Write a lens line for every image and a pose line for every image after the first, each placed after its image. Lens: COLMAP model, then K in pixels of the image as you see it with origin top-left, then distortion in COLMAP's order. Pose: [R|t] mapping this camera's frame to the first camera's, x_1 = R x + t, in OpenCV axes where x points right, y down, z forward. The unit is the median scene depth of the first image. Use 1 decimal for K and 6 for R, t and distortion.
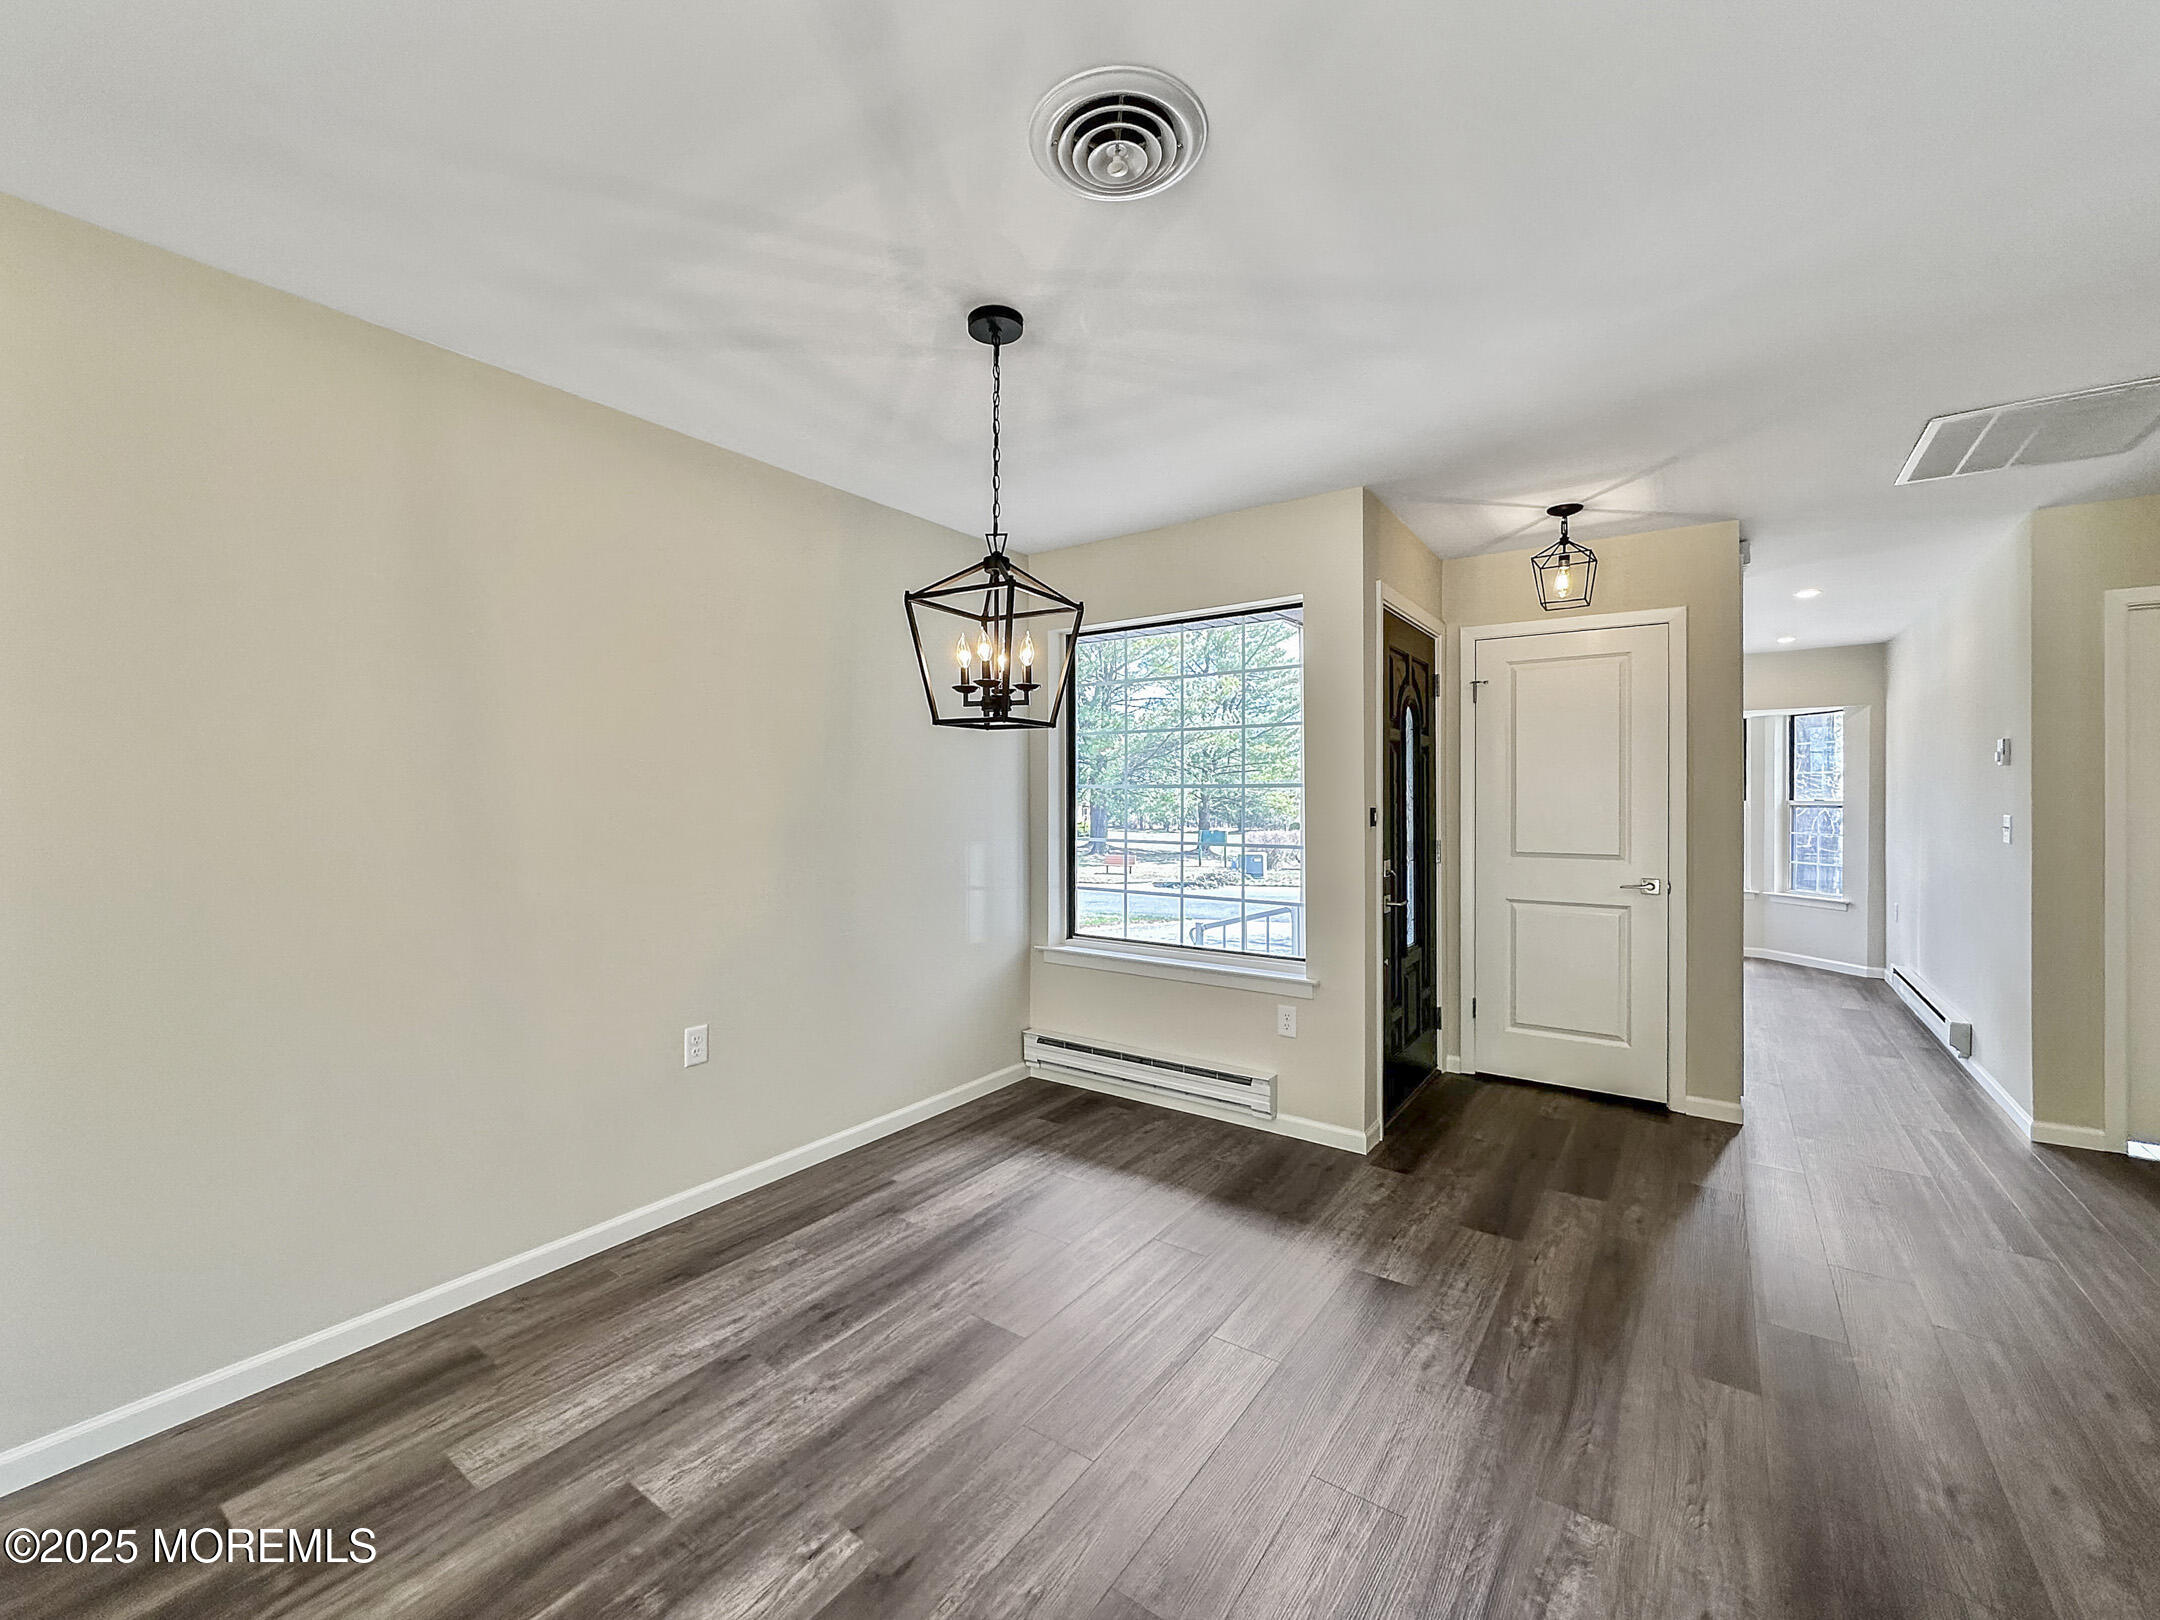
lens RADIAL K [[880.2, 0, 1089.5], [0, 880.2, 799.3], [0, 0, 1]] dist [-0.000180, 0.000024]
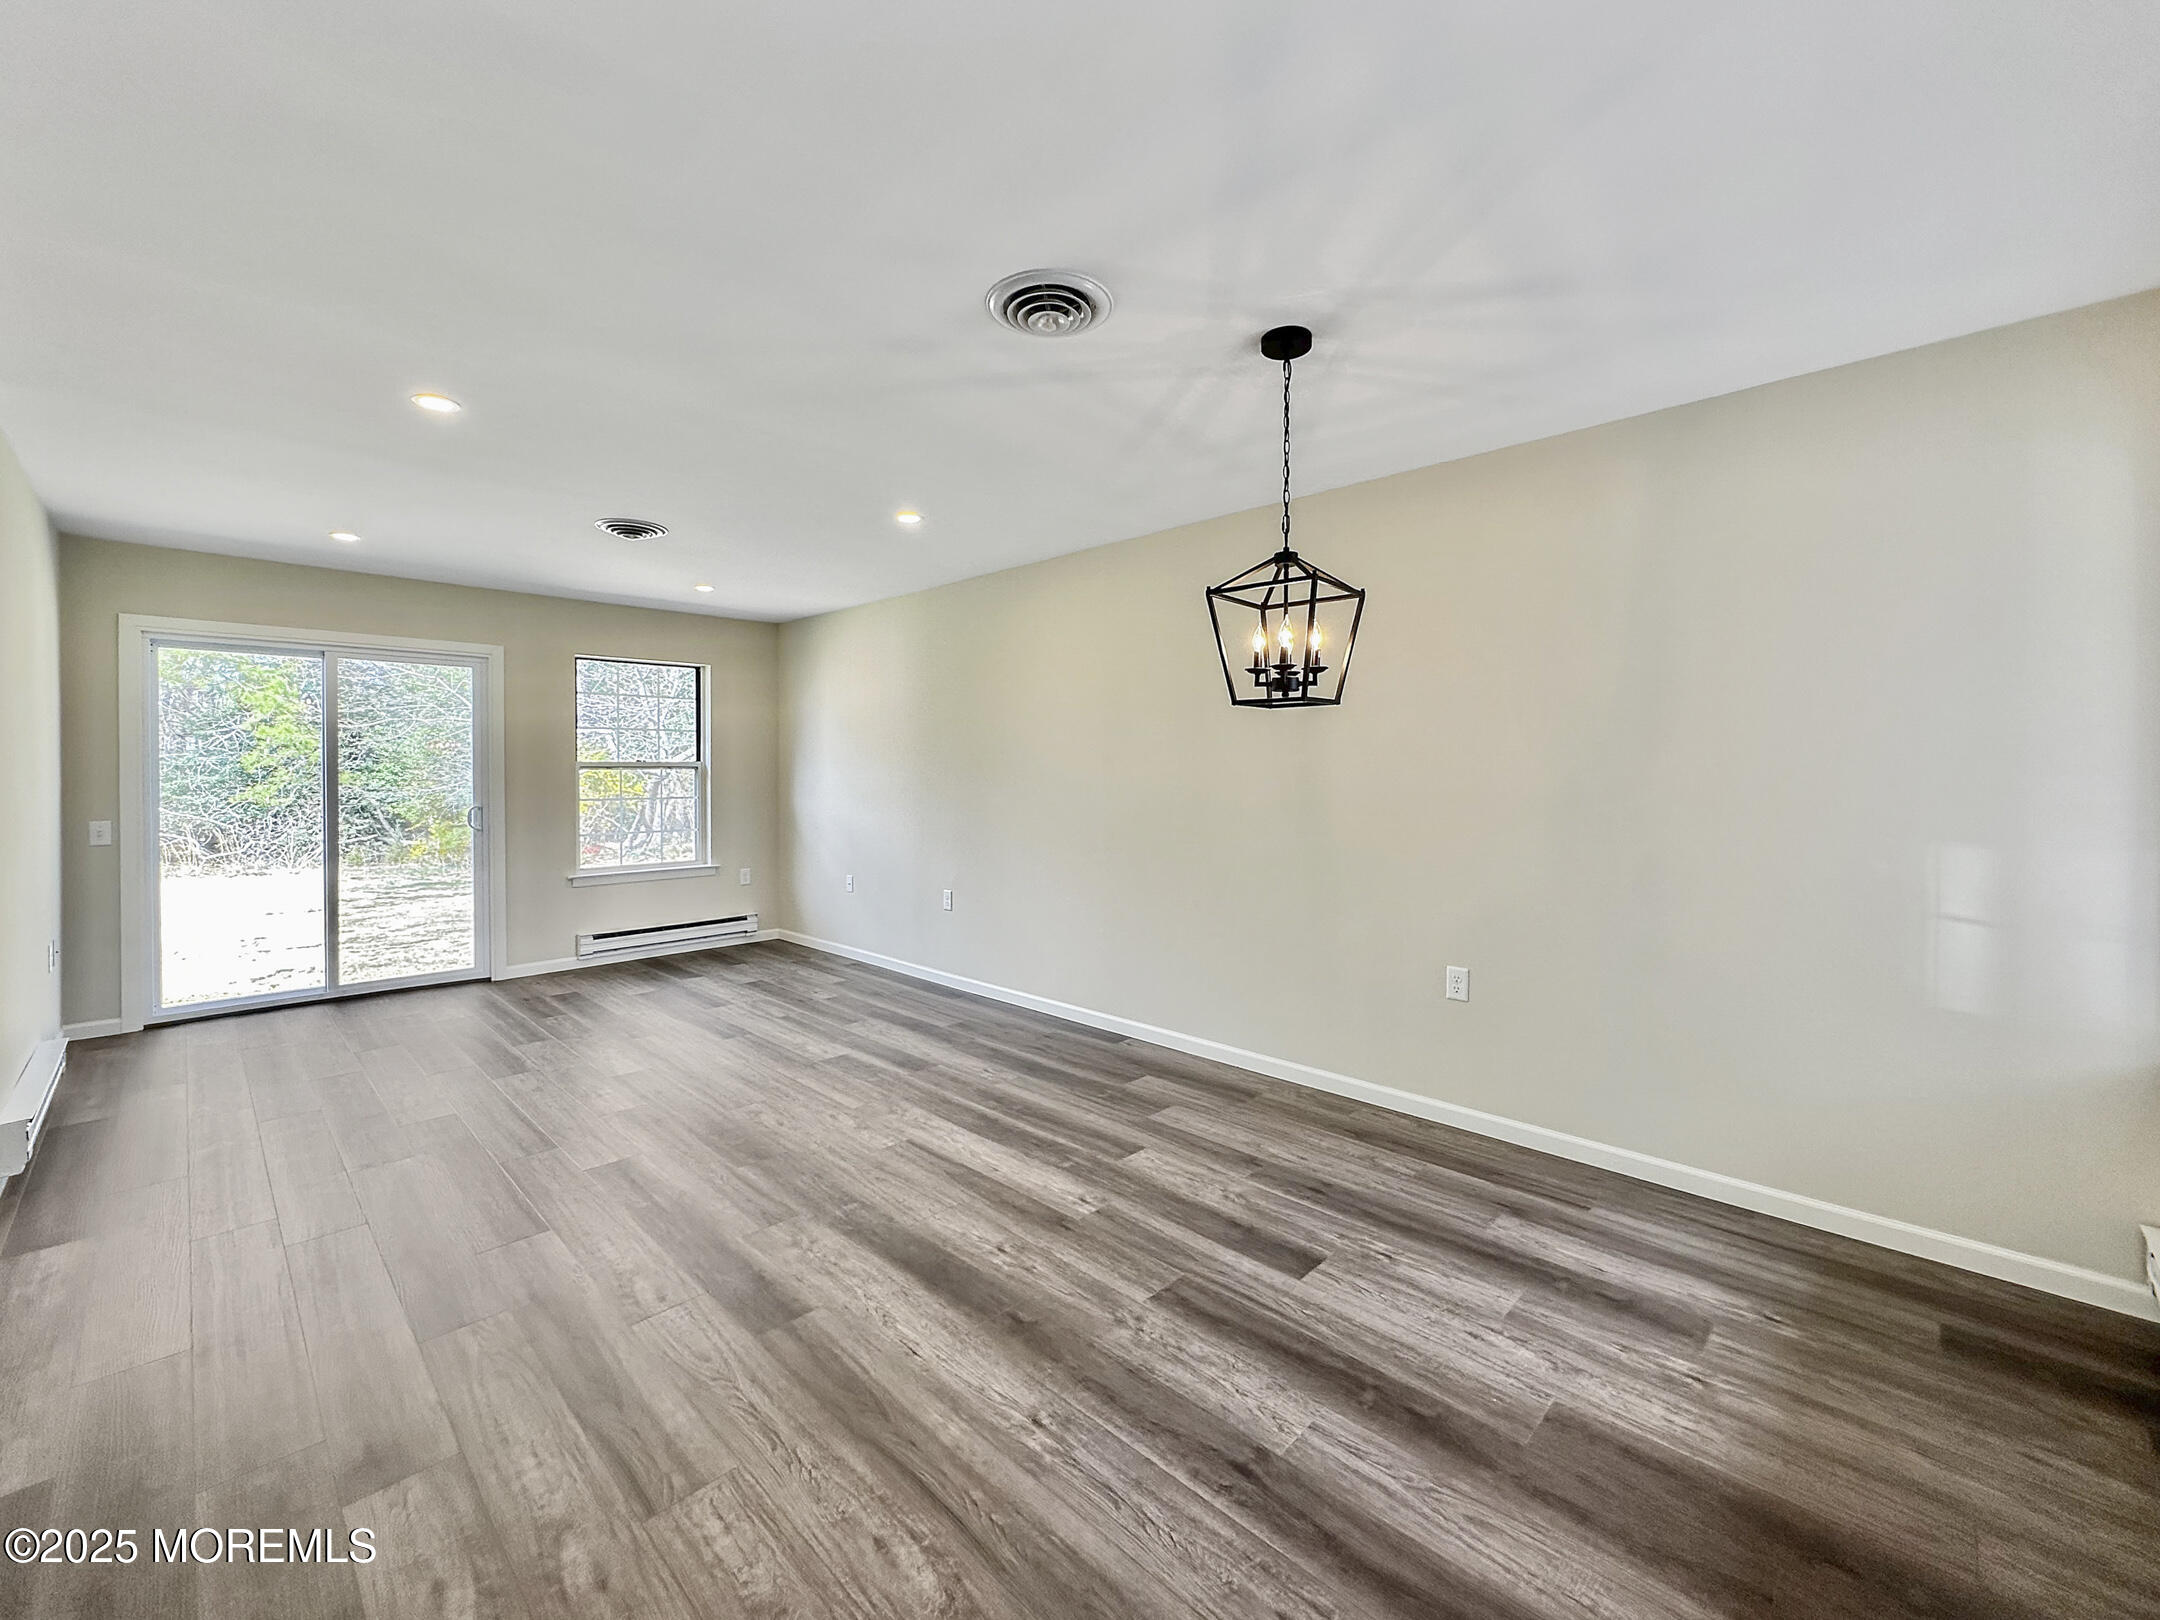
lens RADIAL K [[882.9, 0, 1074.8], [0, 882.9, 772.5], [0, 0, 1]] dist [-0.001889, -0.000120]
pose [[-0.162411, 0.000662, -0.986723, 0.632333], [-0.001880, 0.999998, 0.000980, 0.002607], [0.986721, 0.002014, -0.162409, 0.564118]]
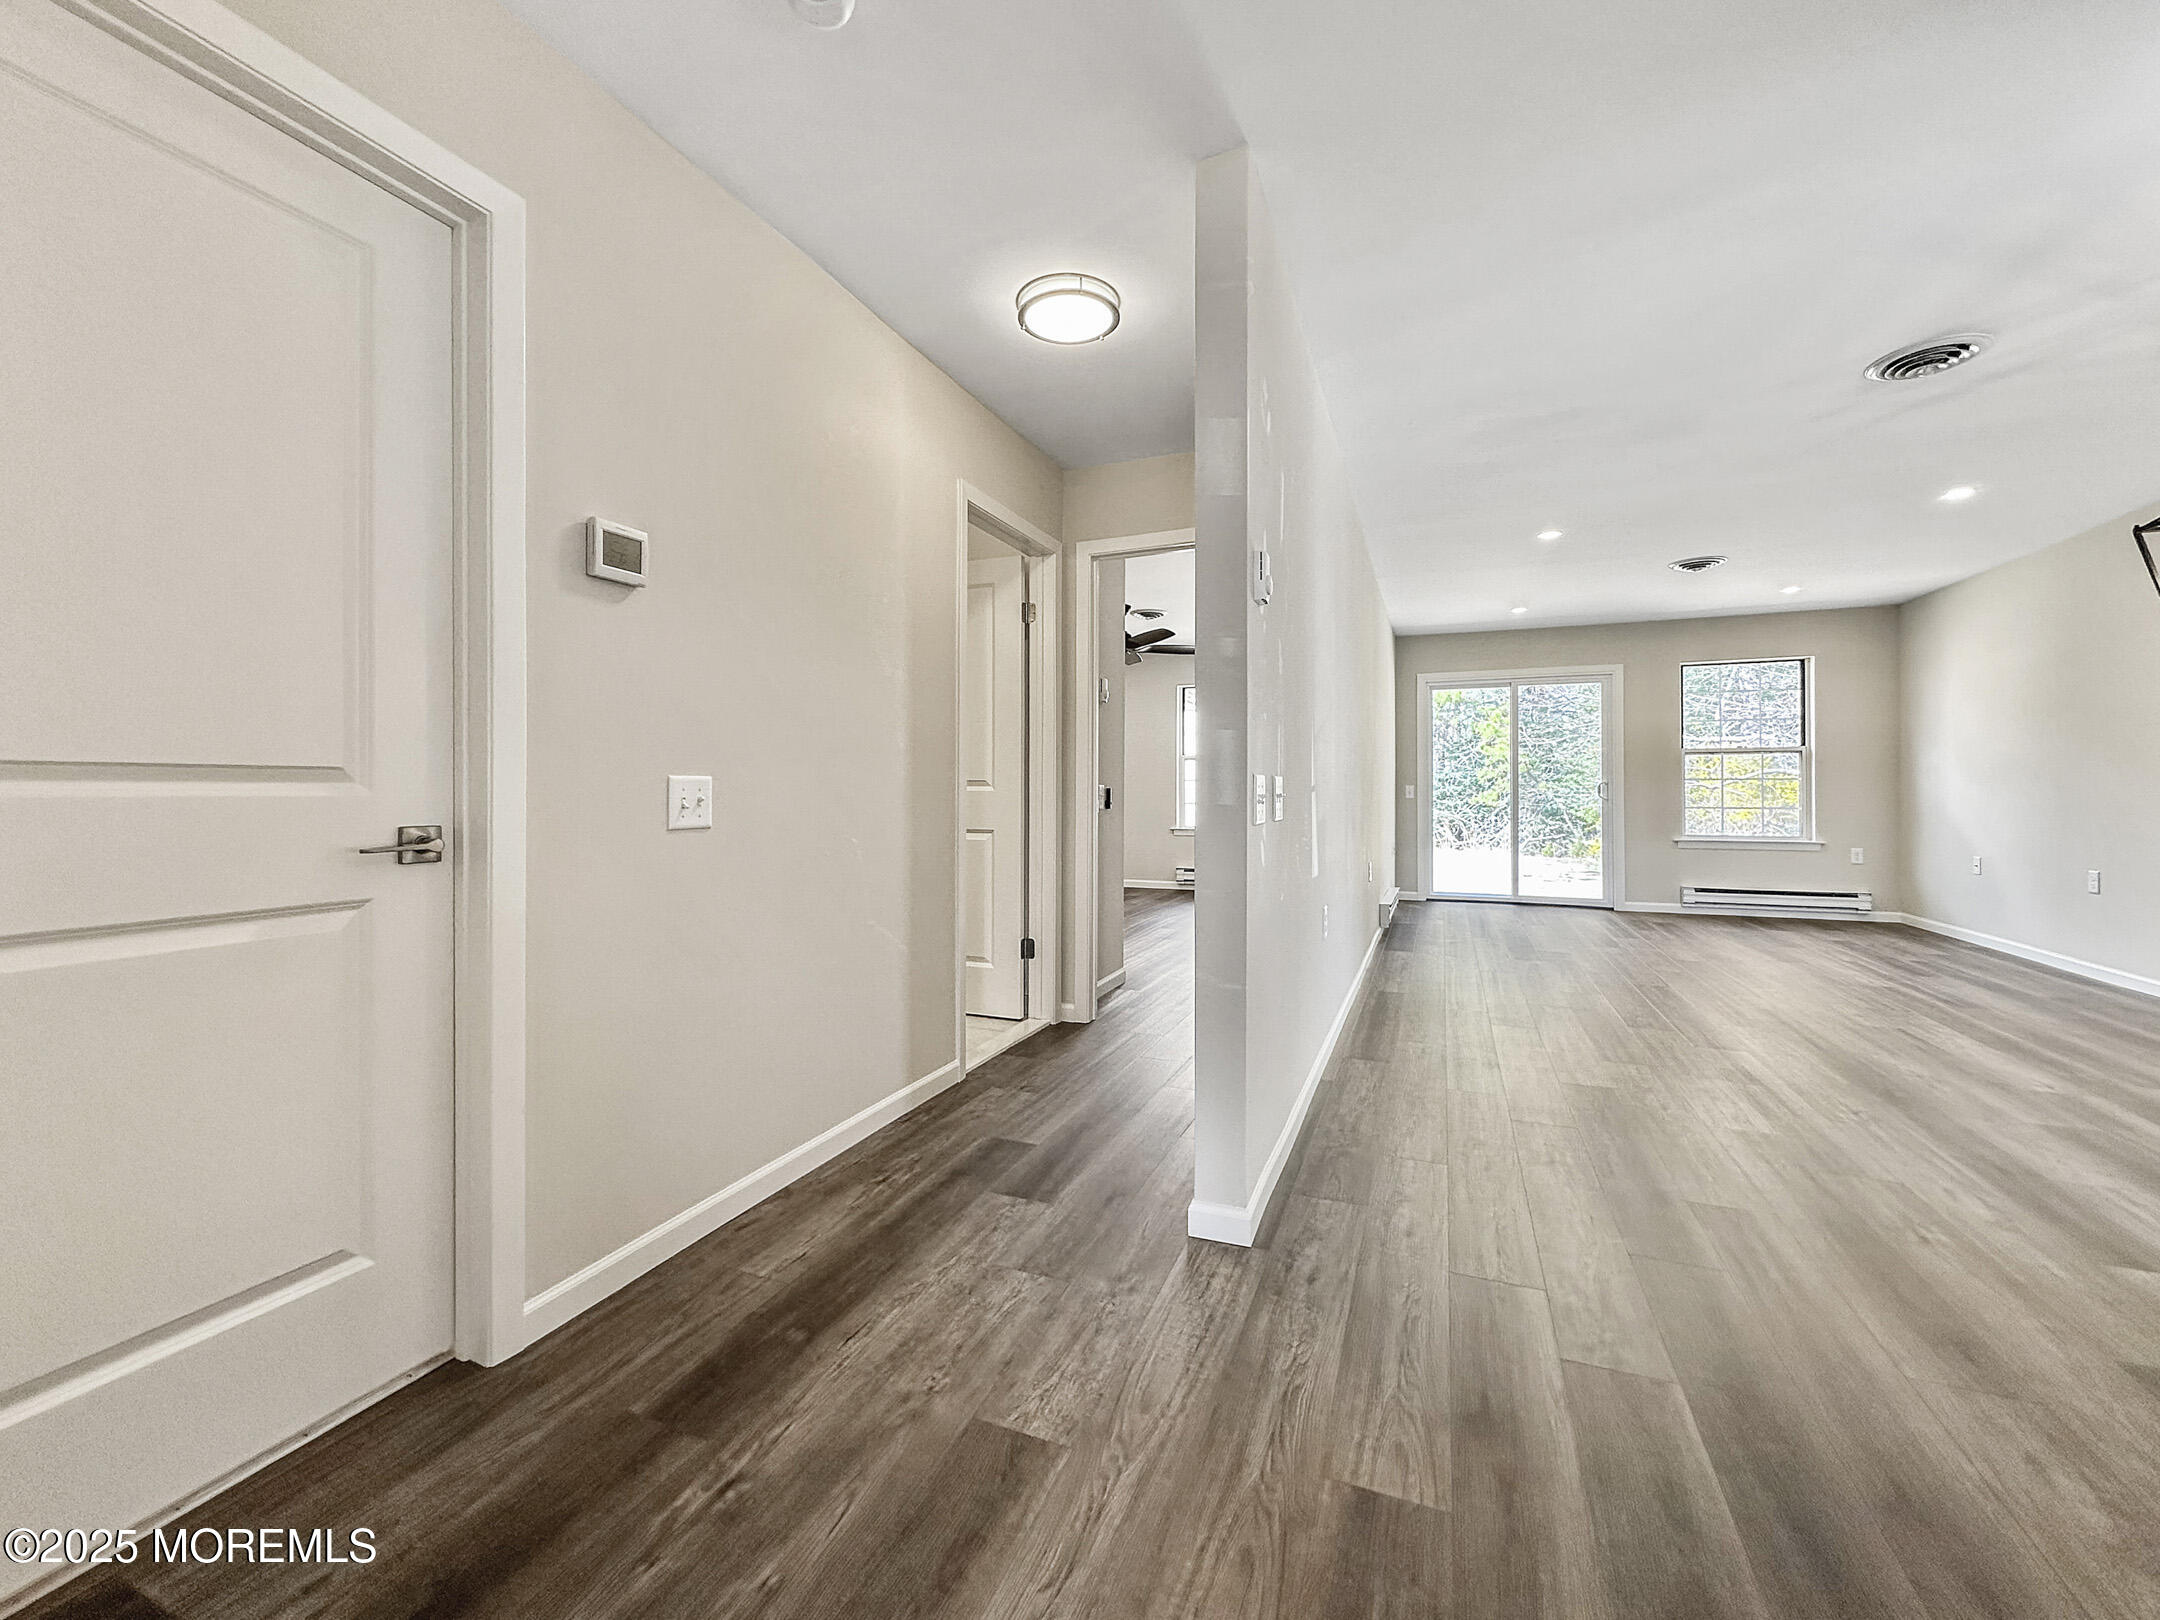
lens RADIAL K [[870.2, 0, 1080.0], [0, 870.2, 792.1], [0, 0, 1]] dist [-0.003074, -0.000088]
pose [[-0.975751, -0.001282, -0.218878, 0.990115], [-0.001988, 0.999994, 0.003004, 0.087912], [0.218872, 0.003366, -0.975748, 1.074235]]
